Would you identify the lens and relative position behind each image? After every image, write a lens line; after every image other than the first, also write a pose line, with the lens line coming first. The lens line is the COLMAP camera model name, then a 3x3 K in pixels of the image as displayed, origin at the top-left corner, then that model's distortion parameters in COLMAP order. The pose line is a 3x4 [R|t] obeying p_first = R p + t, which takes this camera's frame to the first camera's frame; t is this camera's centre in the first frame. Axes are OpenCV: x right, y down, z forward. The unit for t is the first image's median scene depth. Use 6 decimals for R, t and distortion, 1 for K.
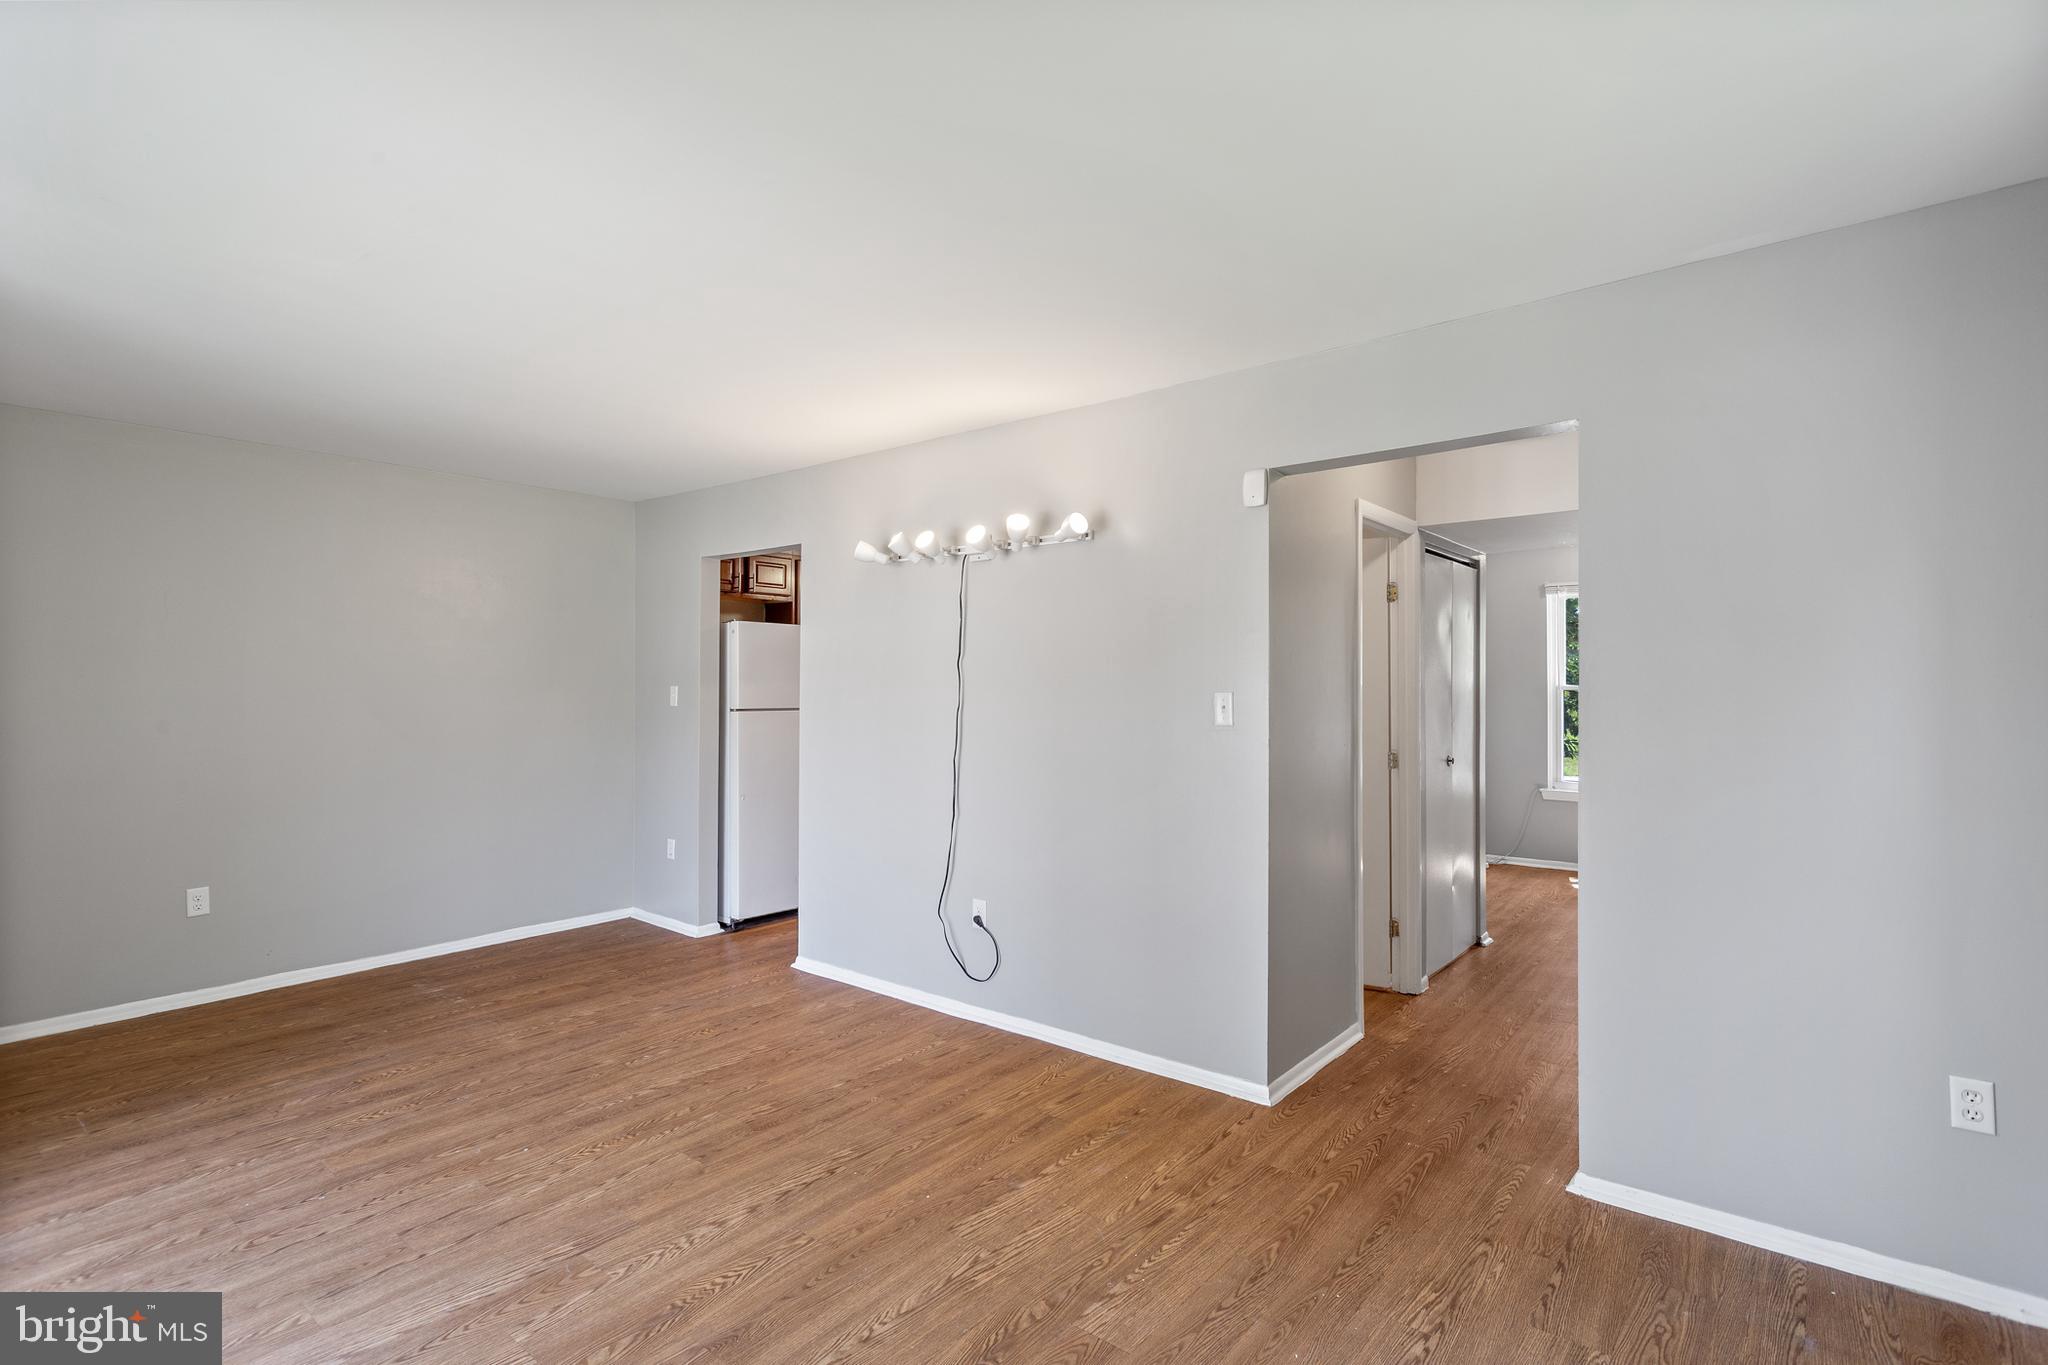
lens RADIAL K [[972.0, 0, 1028.9], [0, 972.0, 688.3], [0, 0, 1]] dist [0.005231, -0.000003]
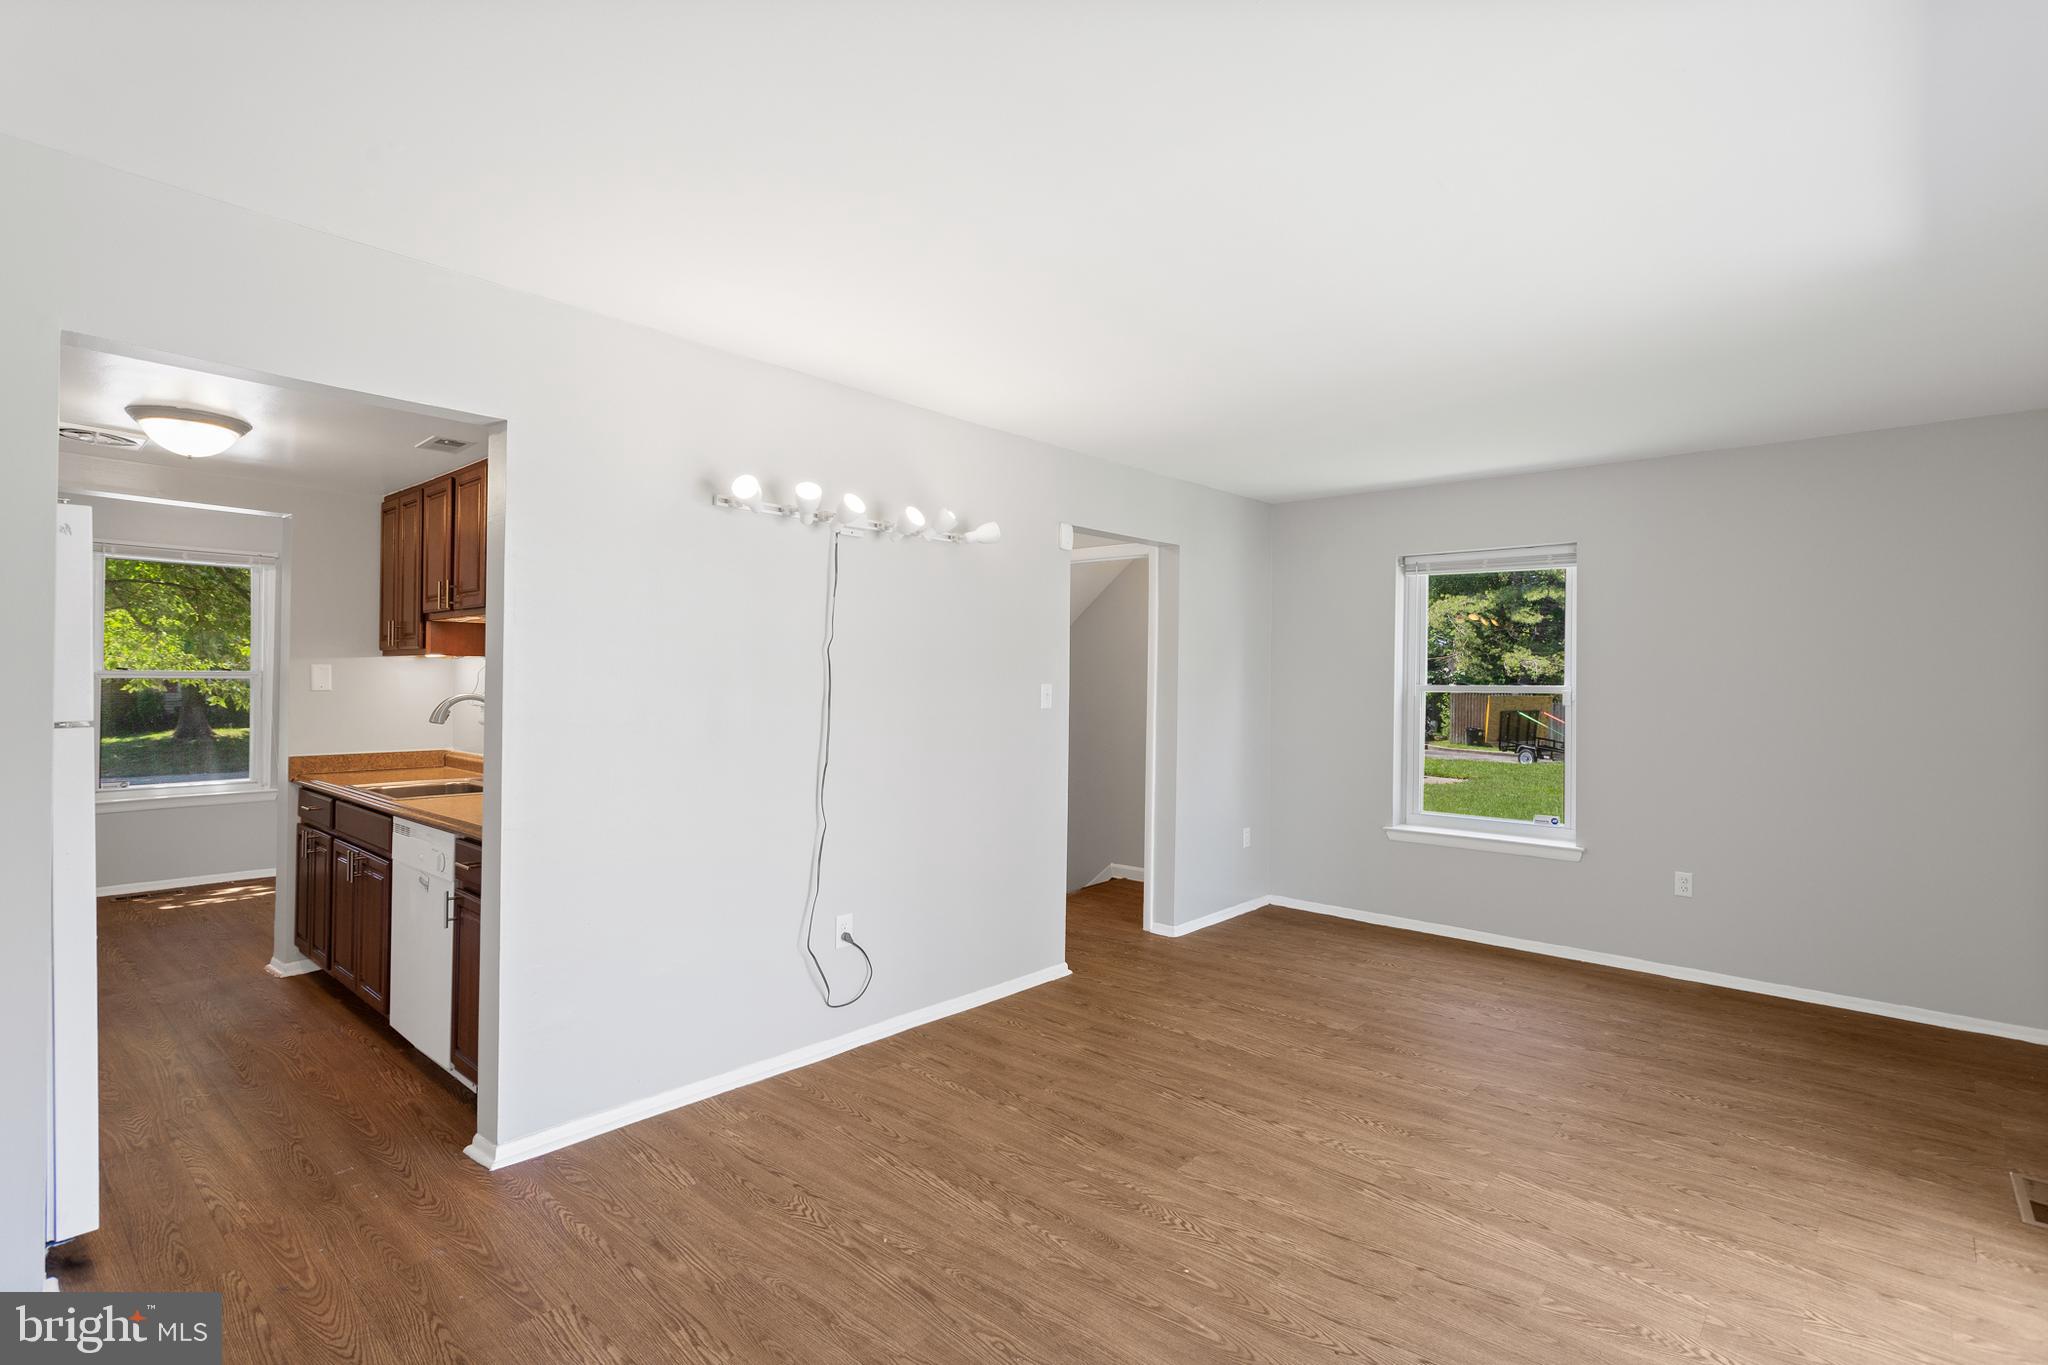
lens RADIAL K [[1000.2, 0, 1024.0], [0, 1000.2, 682.5], [0, 0, 1]] dist [0.007602, 0.000352]
pose [[0.040880, -0.002304, 0.999161, -1.196615], [-0.010060, 0.999946, 0.002717, 0.000292], [-0.999113, -0.010162, 0.040855, 0.995556]]
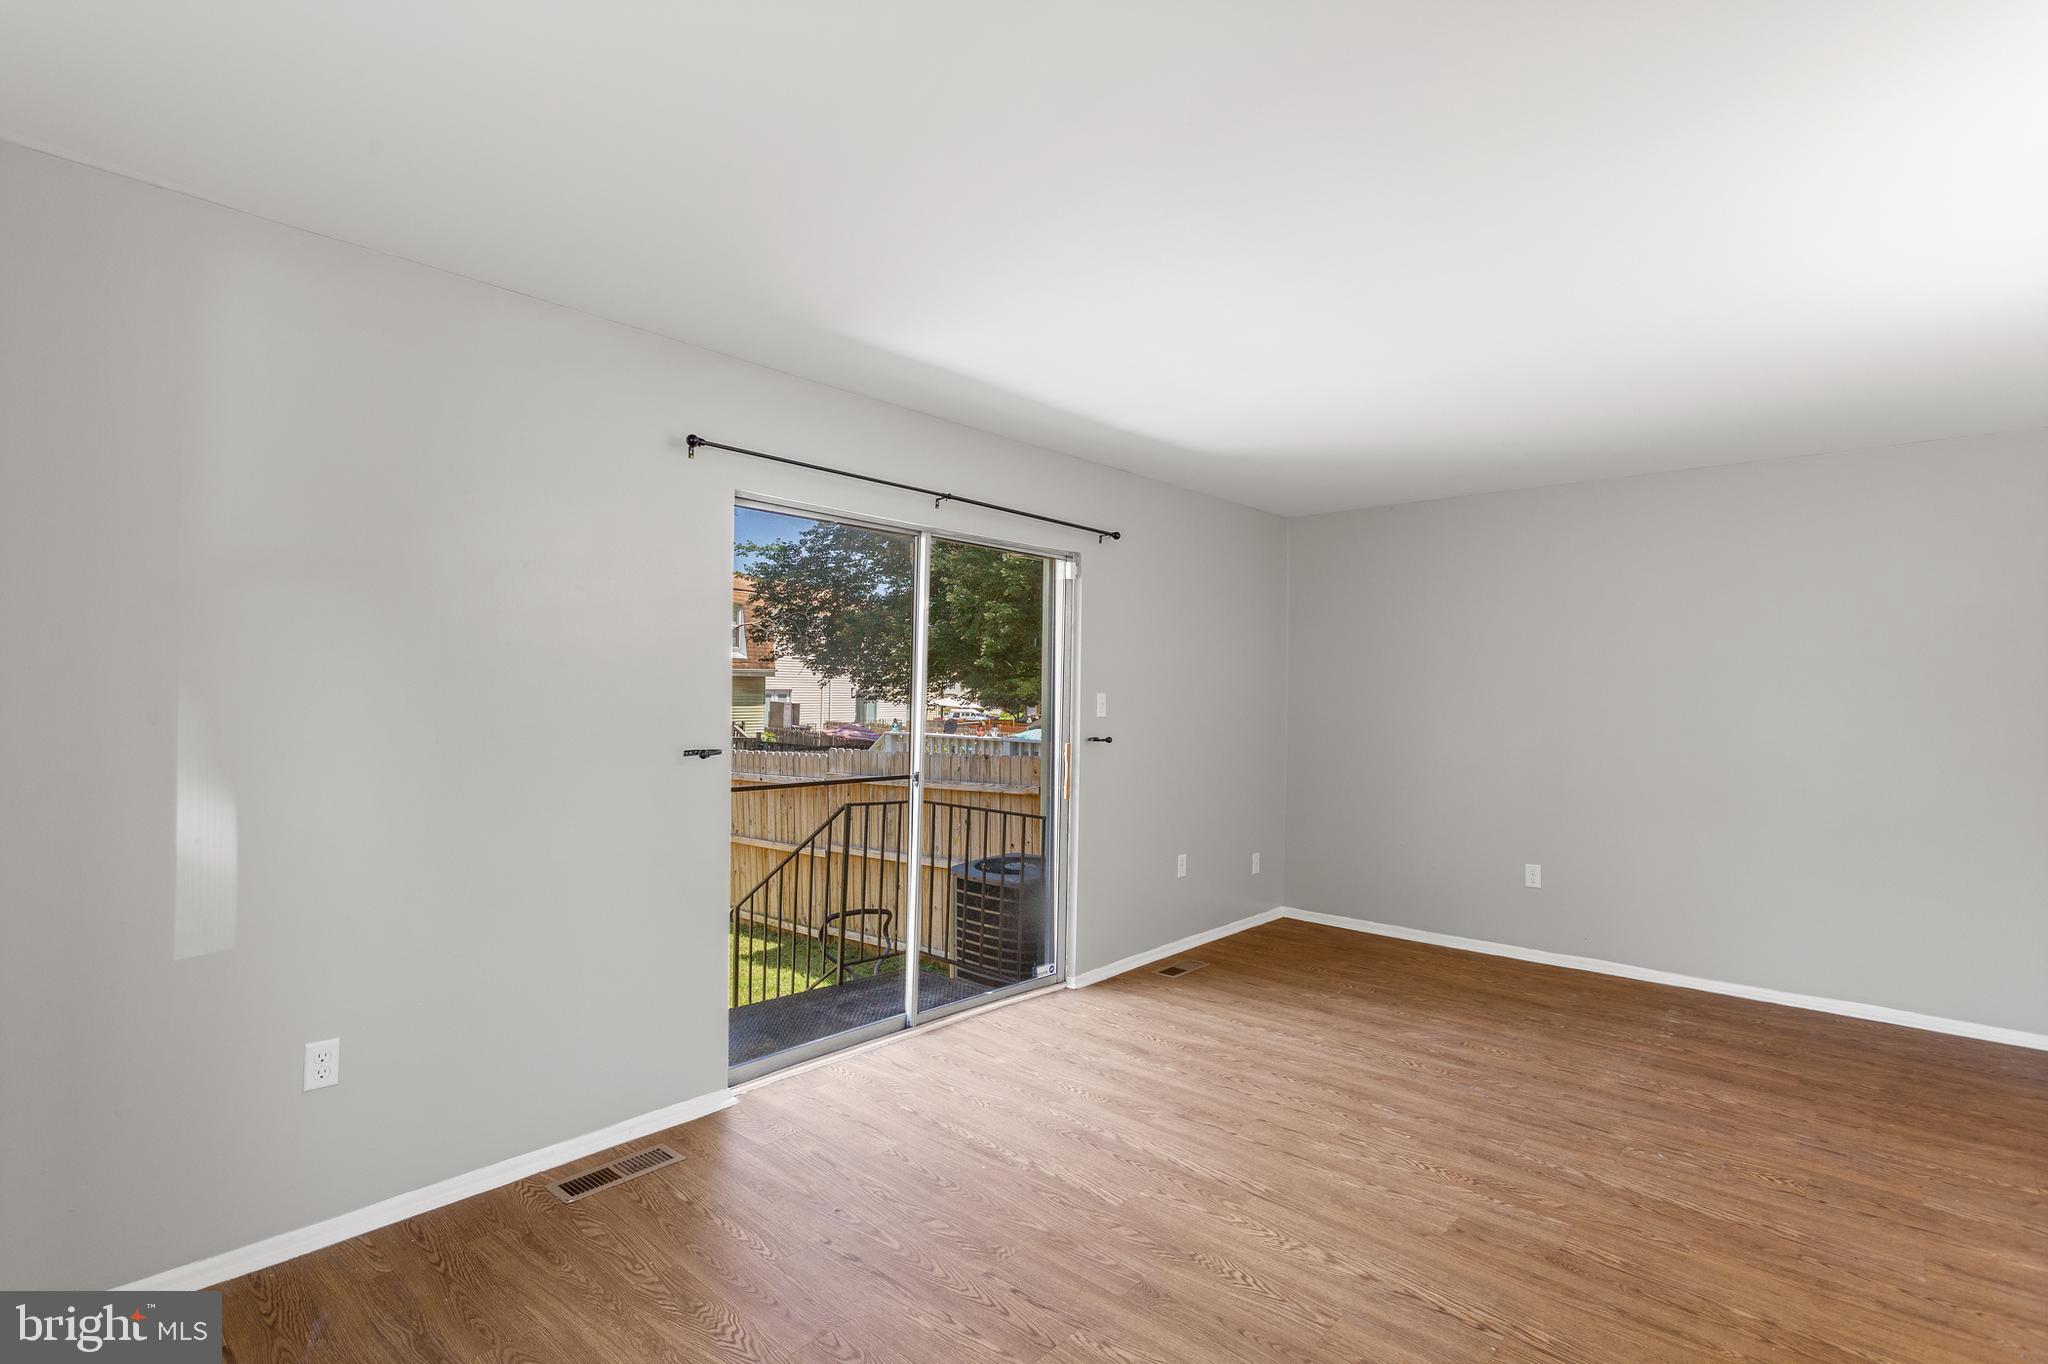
lens RADIAL K [[972.0, 0, 1028.9], [0, 972.0, 687.8], [0, 0, 1]] dist [0.005231, -0.000003]
pose [[-0.045254, -0.003426, -0.998970, 0.498625], [-0.014167, 0.999896, -0.002788, -0.001226], [0.998875, 0.014026, -0.045298, 0.571042]]
